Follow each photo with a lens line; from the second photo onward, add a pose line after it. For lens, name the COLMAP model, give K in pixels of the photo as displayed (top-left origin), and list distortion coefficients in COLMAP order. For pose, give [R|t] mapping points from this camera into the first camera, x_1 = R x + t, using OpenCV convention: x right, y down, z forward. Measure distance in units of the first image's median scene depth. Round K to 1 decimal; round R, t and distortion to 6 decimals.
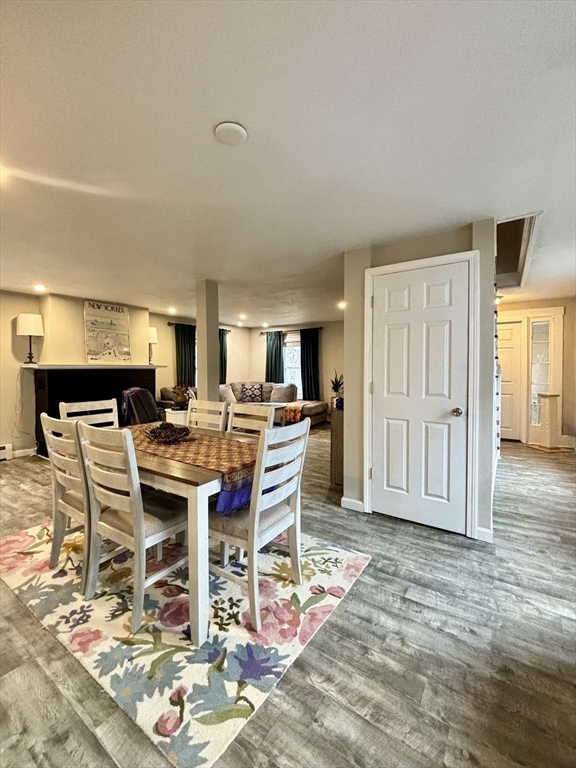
lens RADIAL K [[326.8, 0, 307.7], [0, 326.8, 380.5], [0, 0, 1]] dist [-0.001186, 0.001393]
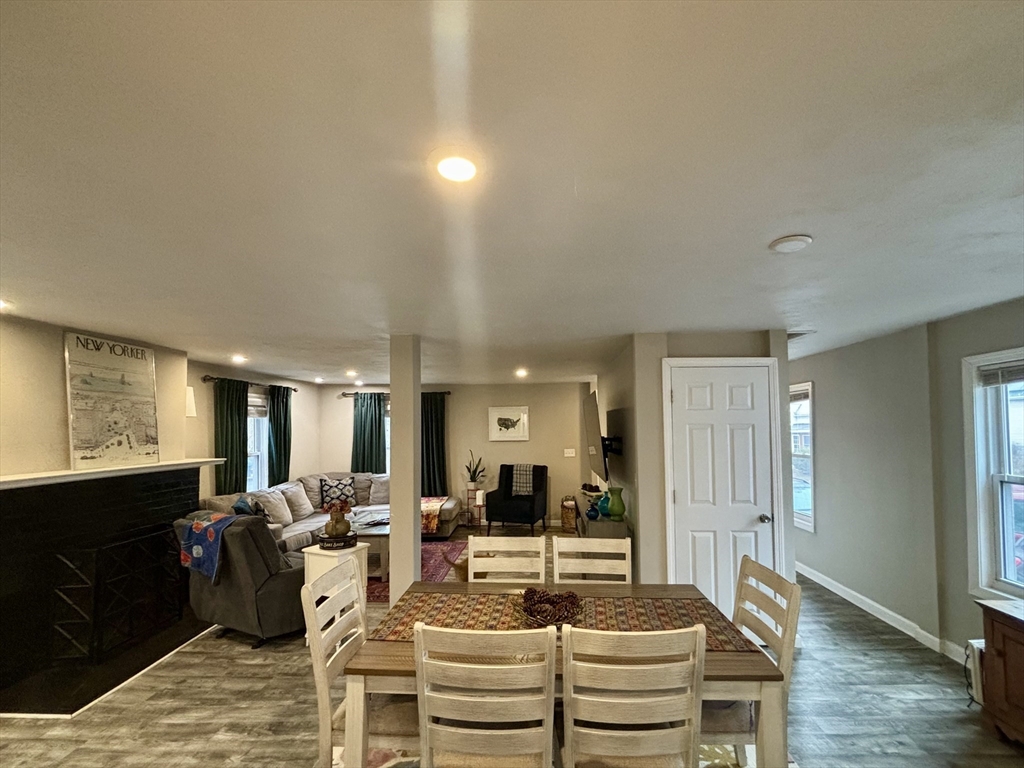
lens RADIAL K [[435.8, 0, 558.7], [0, 435.8, 417.6], [0, 0, 1]] dist [-0.001186, 0.001393]
pose [[0.846003, 0.016971, 0.532907, -0.401838], [0.016401, 0.998192, -0.057825, -0.073485], [-0.532925, 0.057660, 0.844195, 0.112755]]
